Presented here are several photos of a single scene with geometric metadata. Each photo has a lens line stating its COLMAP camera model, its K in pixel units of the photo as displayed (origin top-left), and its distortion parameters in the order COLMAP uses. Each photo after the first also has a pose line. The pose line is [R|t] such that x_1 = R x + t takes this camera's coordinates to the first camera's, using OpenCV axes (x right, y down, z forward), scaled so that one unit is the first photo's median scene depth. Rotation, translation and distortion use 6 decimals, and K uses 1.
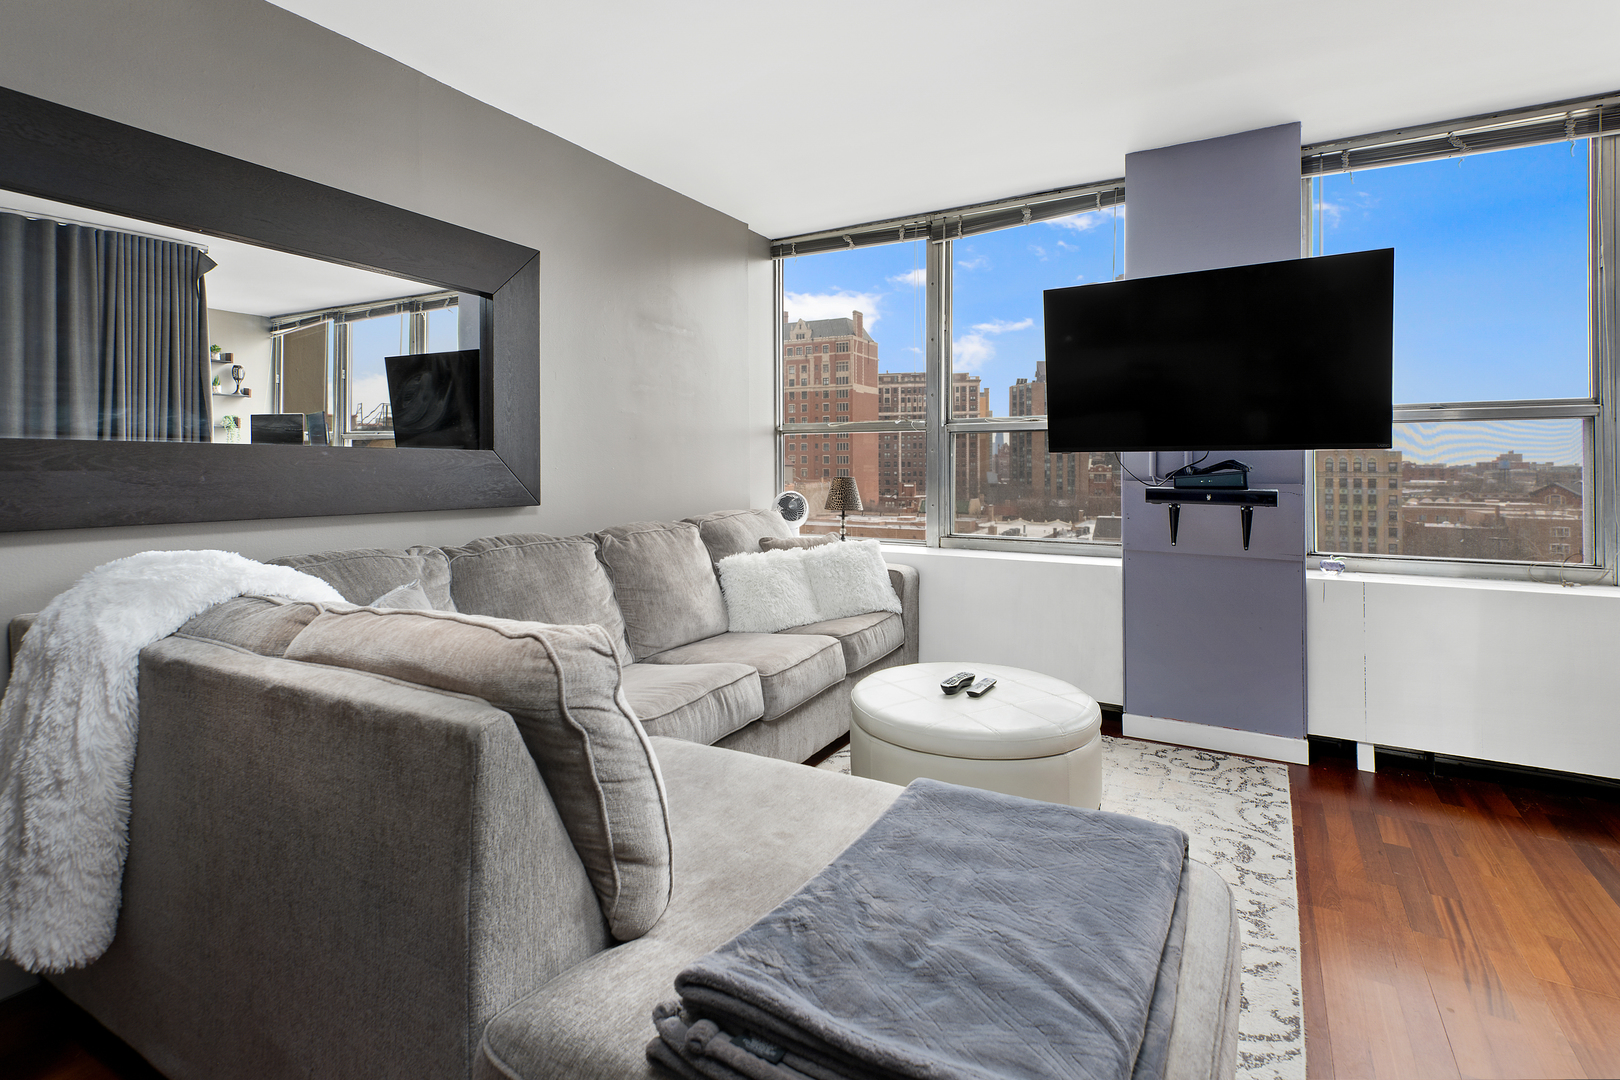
lens RADIAL K [[755.5, 0, 894.6], [0, 755.5, 459.4], [0, 0, 1]] dist [0.009572, -0.004080]
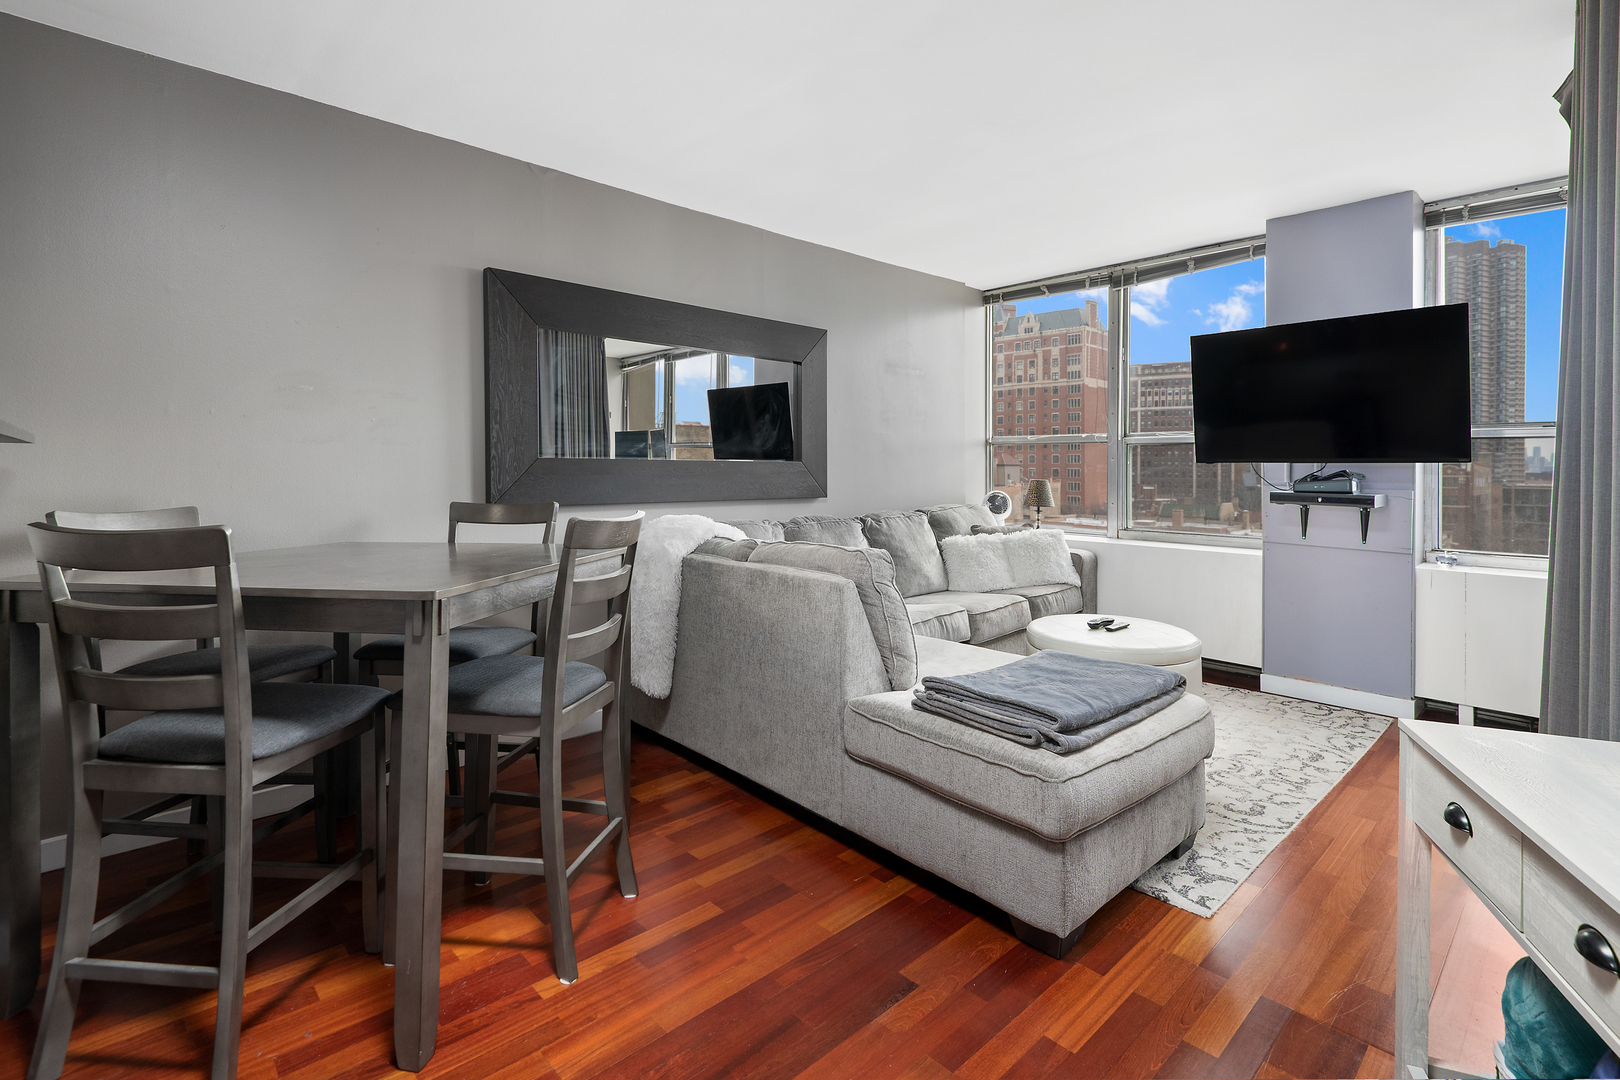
lens RADIAL K [[755.5, 0, 860.8], [0, 755.5, 468.2], [0, 0, 1]] dist [0.009572, -0.004080]
pose [[0.943376, 0.004102, -0.331701, 0.094322], [-0.000346, 0.999935, 0.011382, -0.014652], [0.331726, -0.010623, 0.943316, -0.385134]]
